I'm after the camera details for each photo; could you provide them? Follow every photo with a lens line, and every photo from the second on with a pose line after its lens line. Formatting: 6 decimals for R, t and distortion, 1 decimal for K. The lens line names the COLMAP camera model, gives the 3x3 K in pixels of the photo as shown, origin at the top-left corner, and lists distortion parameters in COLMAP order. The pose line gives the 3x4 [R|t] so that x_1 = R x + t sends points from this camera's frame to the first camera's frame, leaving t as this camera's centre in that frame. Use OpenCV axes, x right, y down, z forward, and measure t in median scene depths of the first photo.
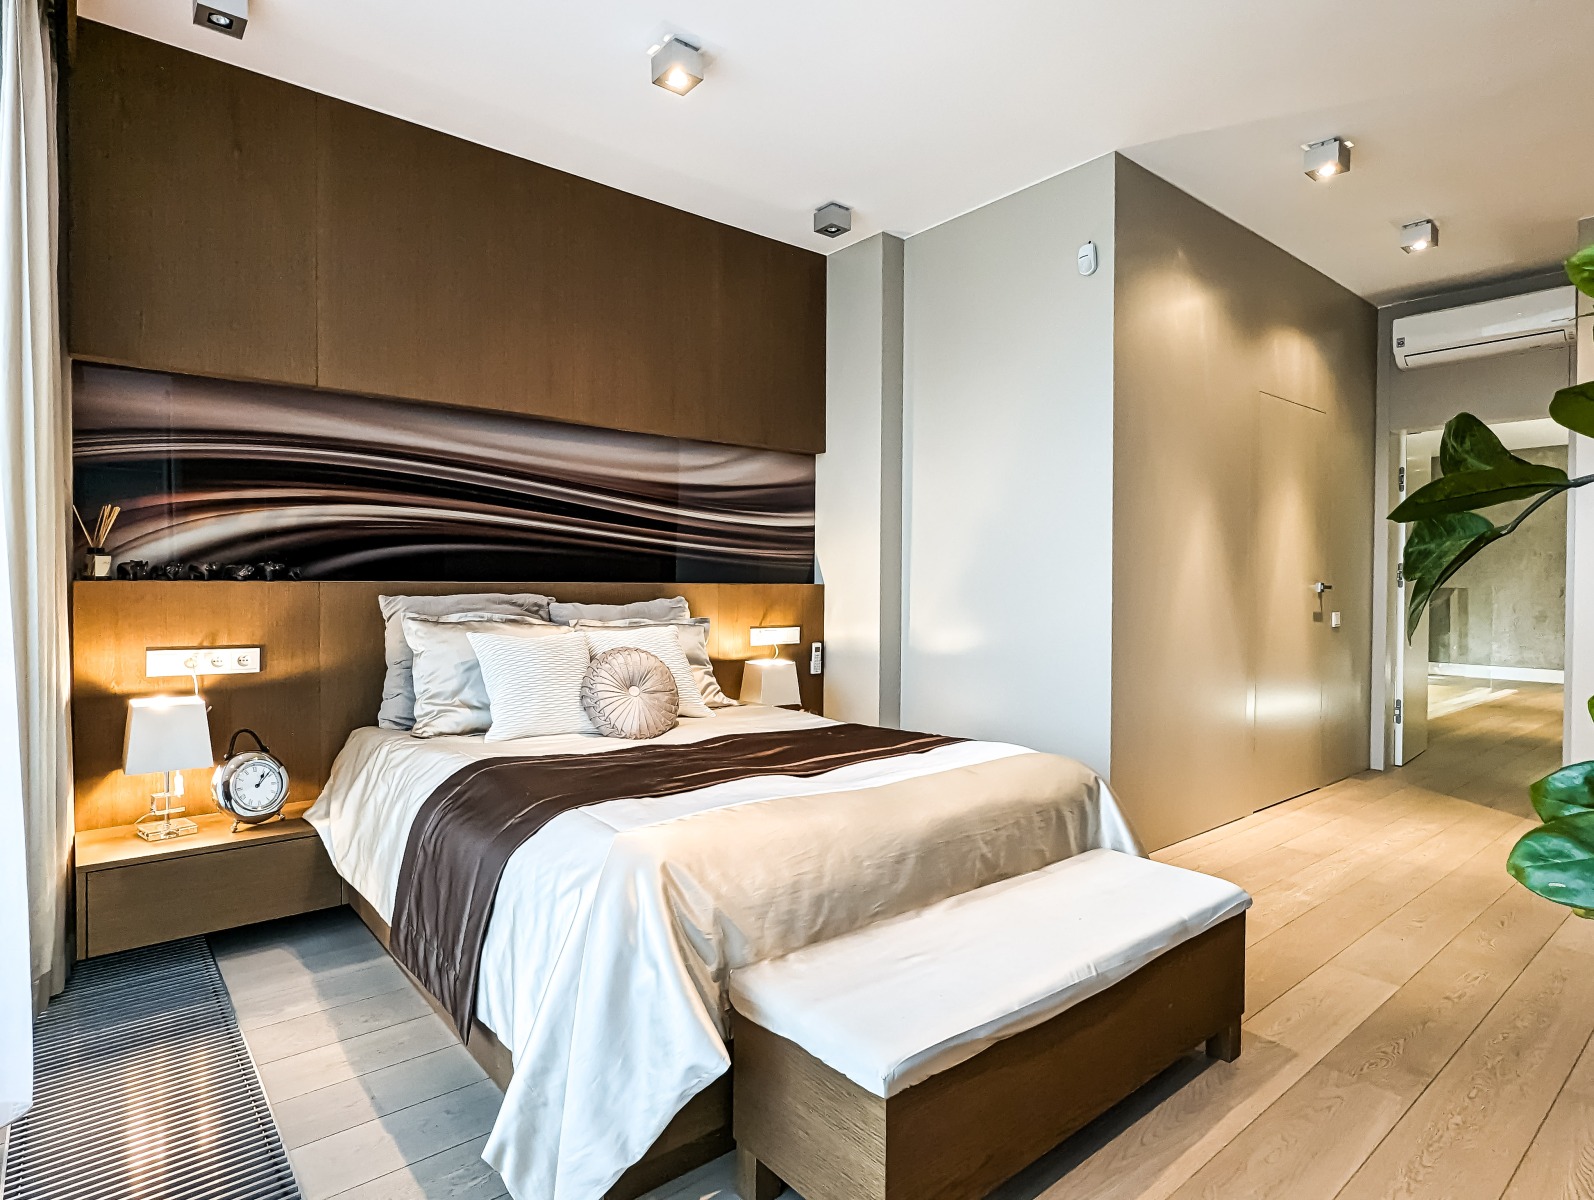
lens RADIAL K [[870.5, 0, 805.1], [0, 870.5, 611.8], [0, 0, 1]] dist [-0.001524, -0.000176]
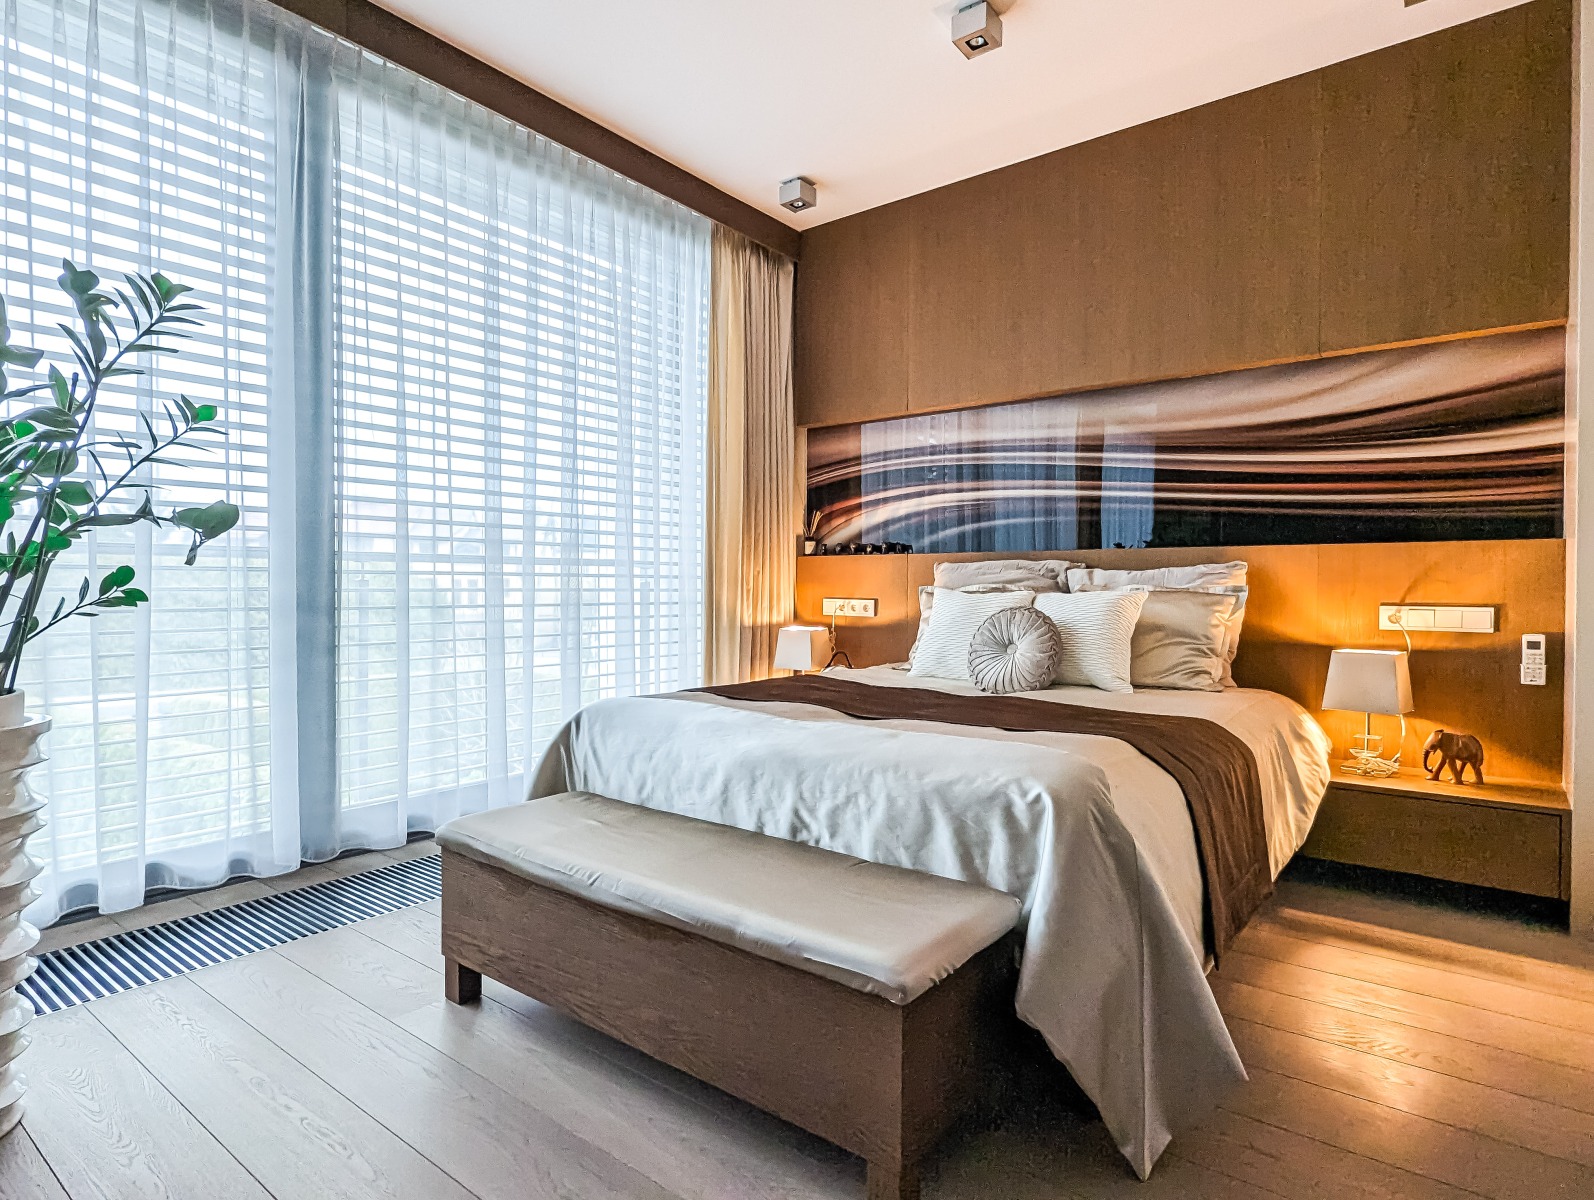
lens RADIAL K [[870.5, 0, 805.1], [0, 870.5, 611.8], [0, 0, 1]] dist [-0.001524, -0.000176]
pose [[0.220953, 0.055034, -0.973730, 0.527549], [-0.004846, 0.998456, 0.055331, -0.013086], [0.975272, -0.007507, 0.220879, 0.374049]]
